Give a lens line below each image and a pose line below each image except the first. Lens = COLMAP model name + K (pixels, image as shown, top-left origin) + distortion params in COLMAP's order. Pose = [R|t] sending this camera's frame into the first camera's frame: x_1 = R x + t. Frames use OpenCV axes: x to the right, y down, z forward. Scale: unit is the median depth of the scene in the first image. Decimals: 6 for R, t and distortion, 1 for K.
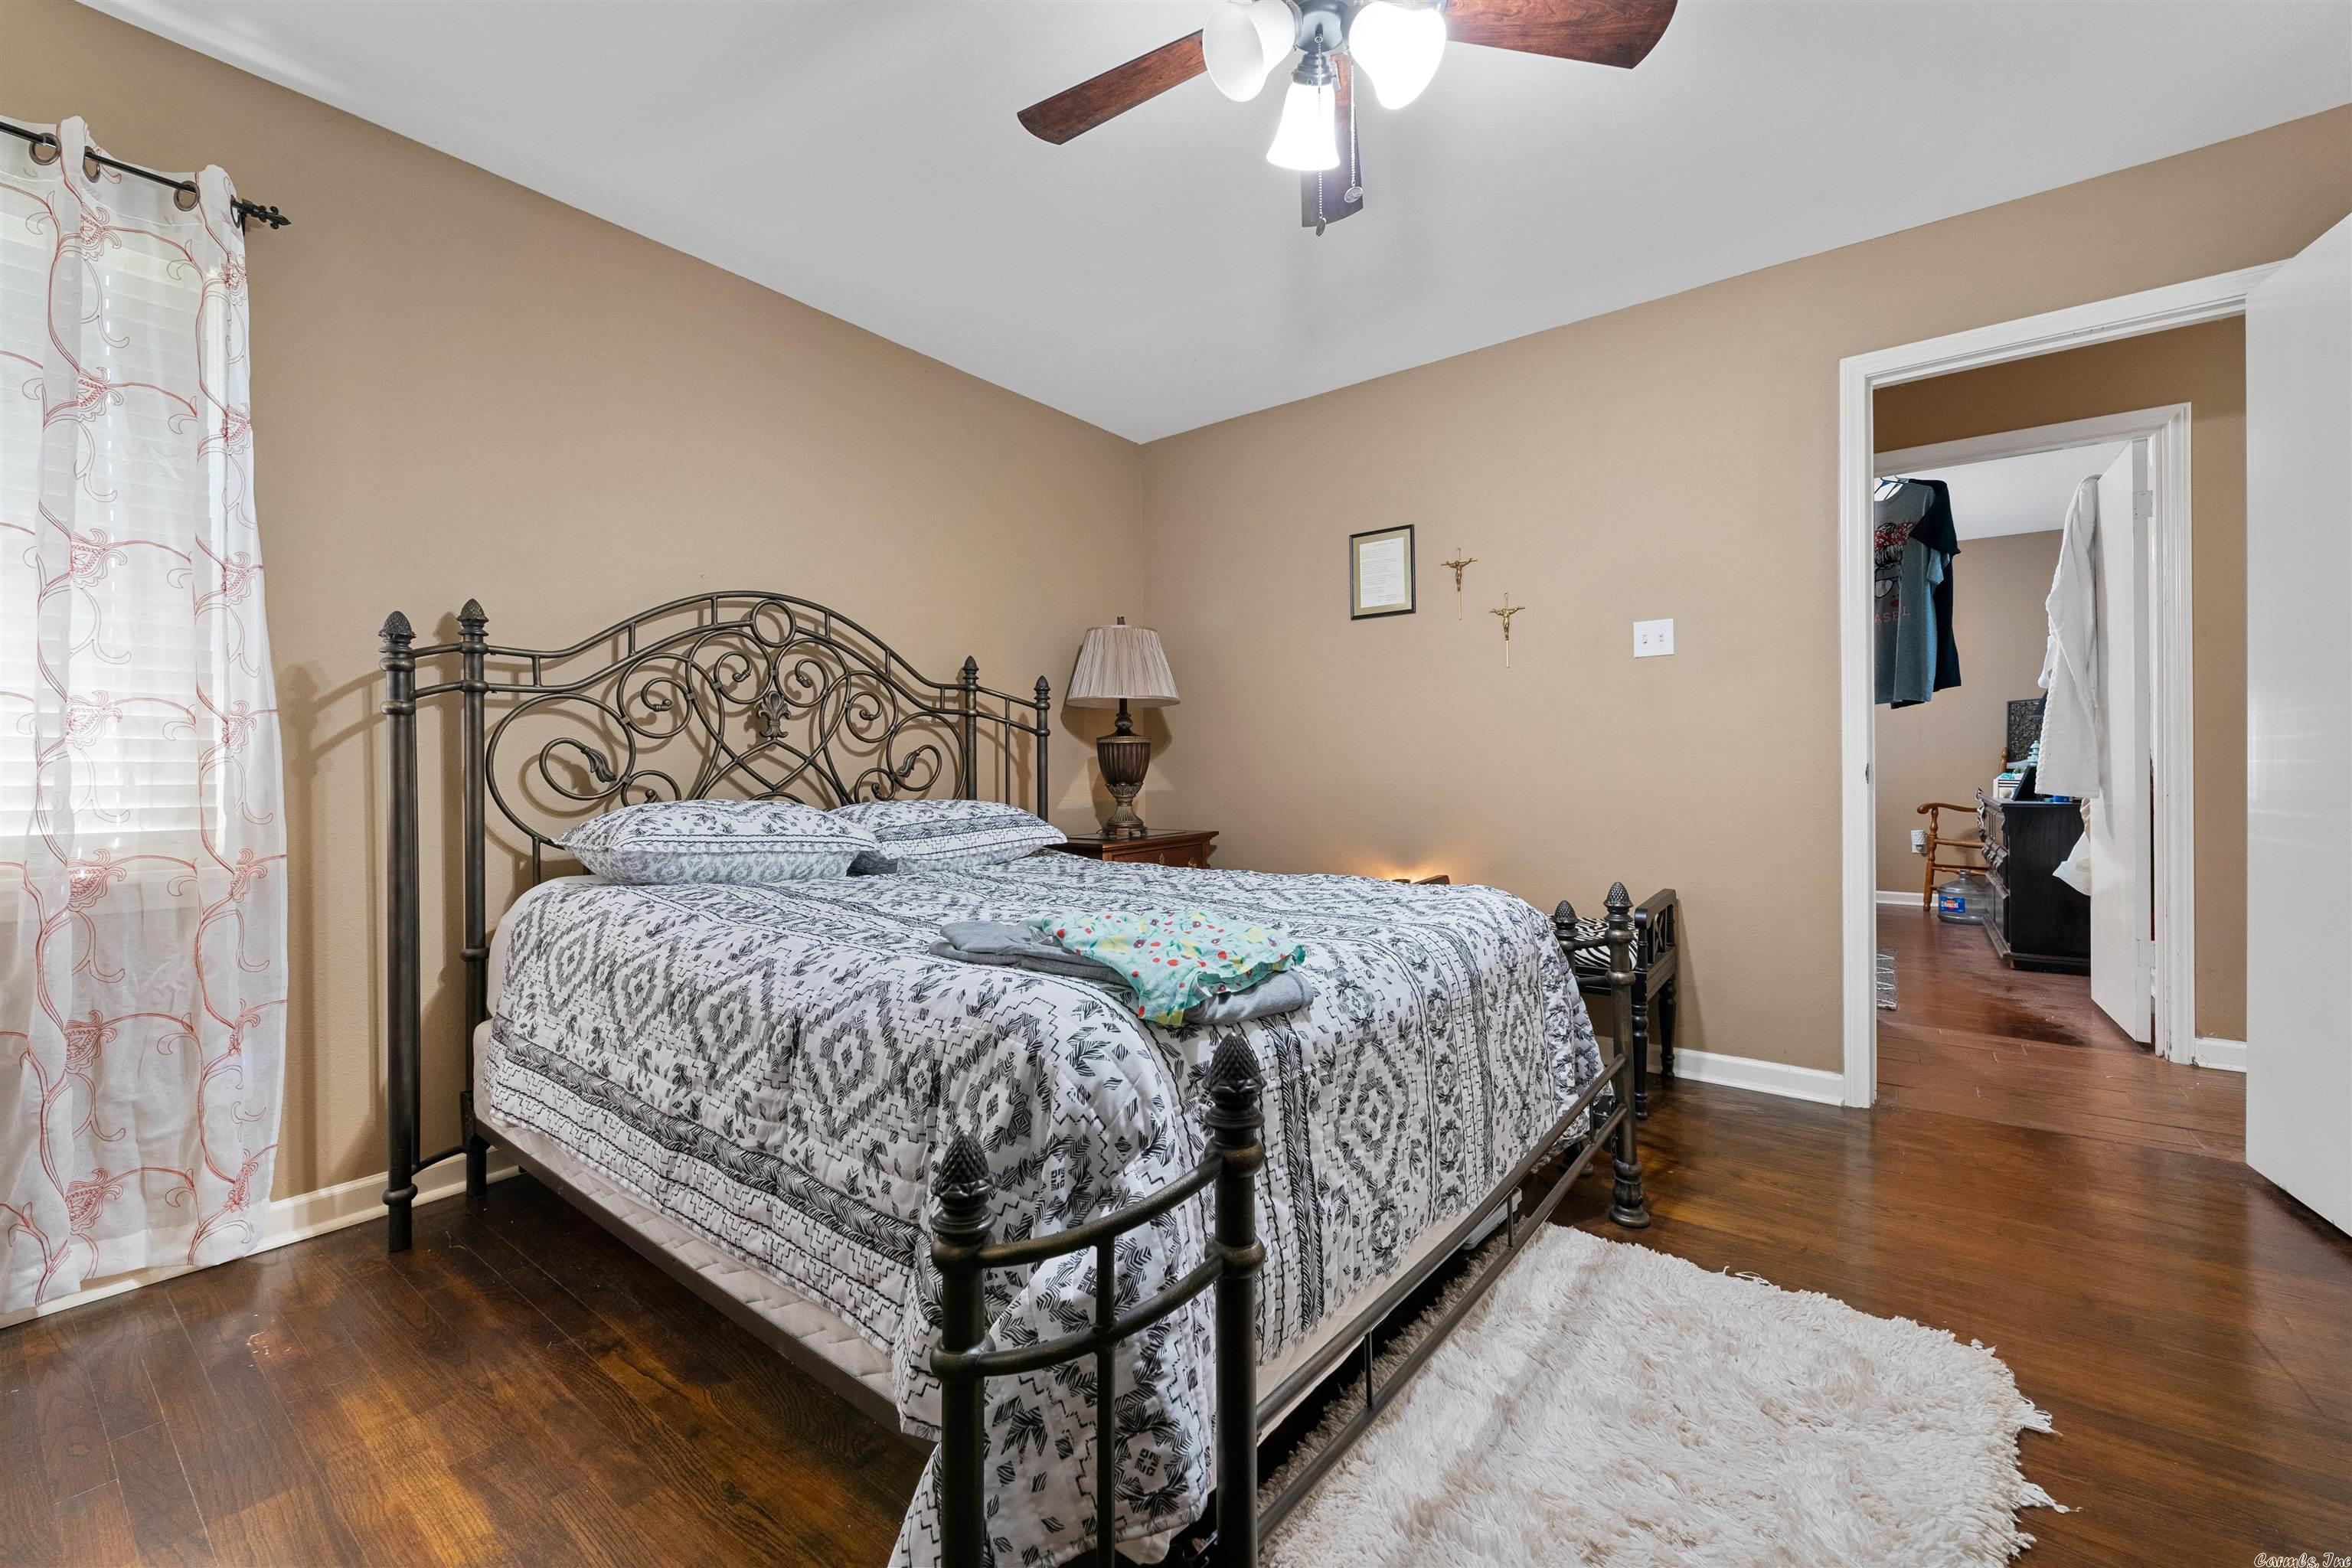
lens RADIAL K [[955.4, 0, 1172.0], [0, 955.4, 779.0], [0, 0, 1]] dist [0.005874, -0.003417]
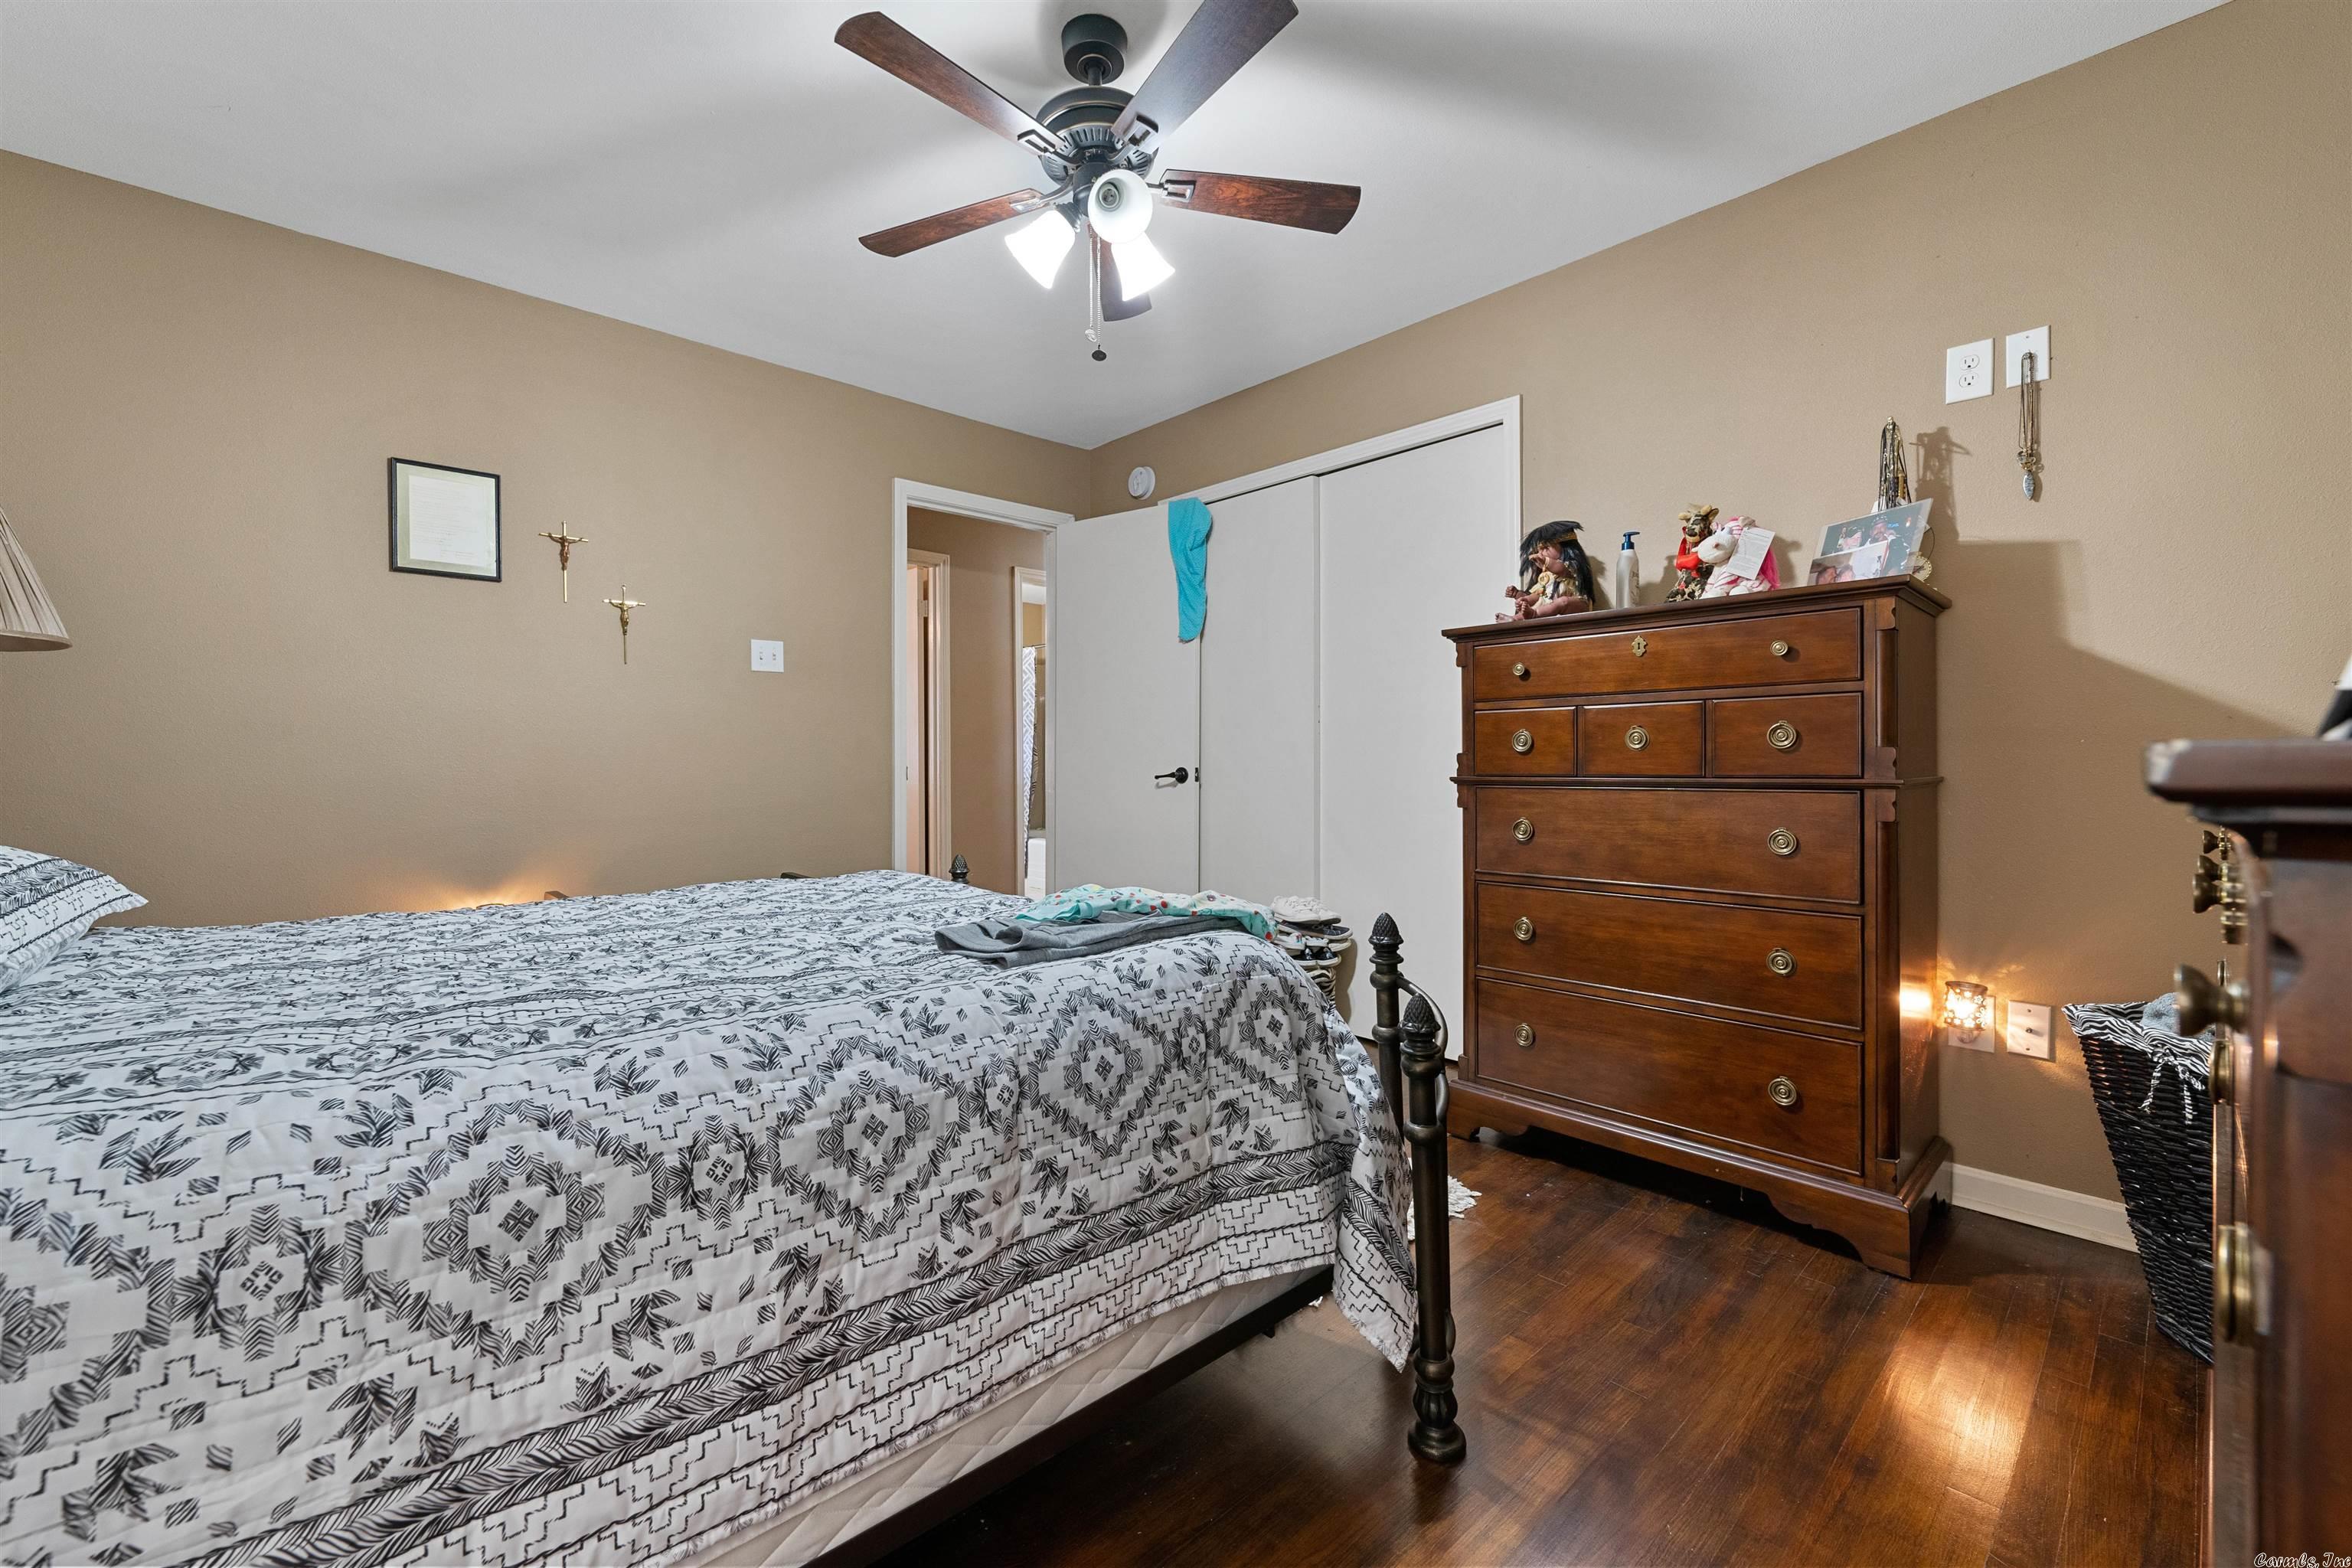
lens RADIAL K [[955.4, 0, 1163.5], [0, 955.4, 772.8], [0, 0, 1]] dist [0.005874, -0.003417]
pose [[0.166019, -0.000501, 0.986122, -1.007008], [0.008548, 0.999963, -0.000931, -0.002266], [-0.986085, 0.008584, 0.166017, 0.620819]]
